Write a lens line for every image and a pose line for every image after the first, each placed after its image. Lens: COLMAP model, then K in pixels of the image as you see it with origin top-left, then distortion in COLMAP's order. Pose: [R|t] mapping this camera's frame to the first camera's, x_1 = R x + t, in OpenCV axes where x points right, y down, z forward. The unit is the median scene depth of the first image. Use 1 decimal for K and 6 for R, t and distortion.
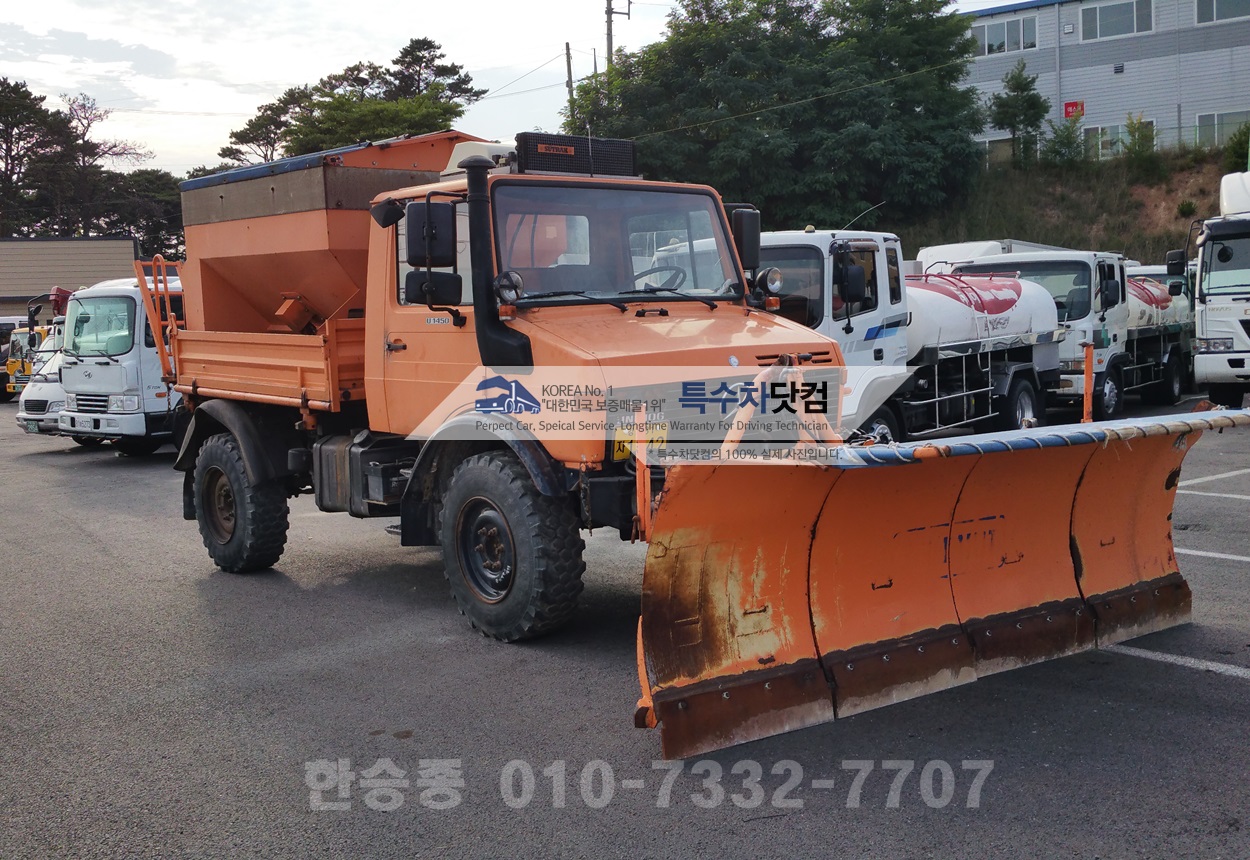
lens RADIAL K [[1279.3, 0, 620.4], [0, 1279.3, 433.6], [0, 0, 1]] dist [0.010190, 0.000000]
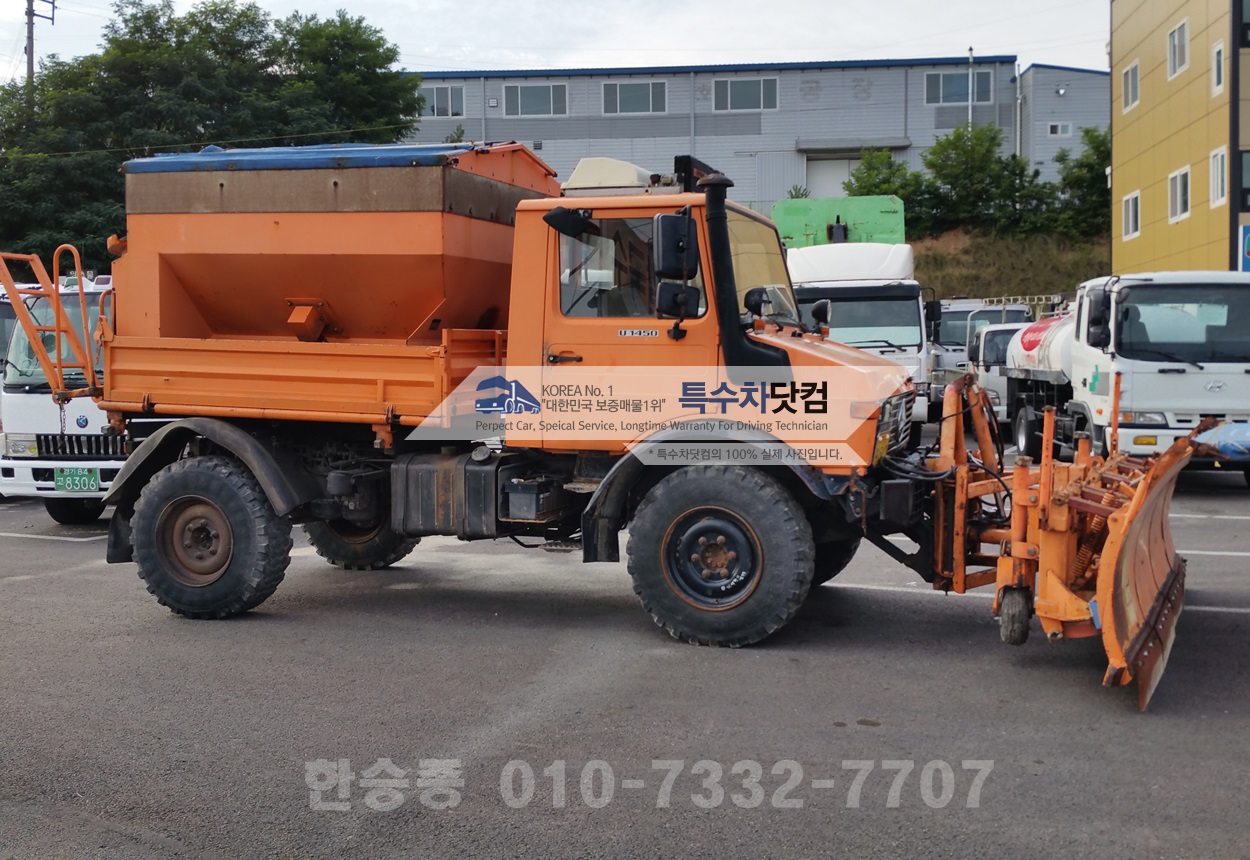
lens RADIAL K [[1279.3, 0, 632.9], [0, 1279.3, 424.9], [0, 0, 1]] dist [0.010190, 0.000000]
pose [[0.852422, 0.005581, 0.522825, -0.730932], [0.017899, 0.999045, -0.039847, 0.025285], [-0.522548, 0.043324, 0.851508, 0.165856]]
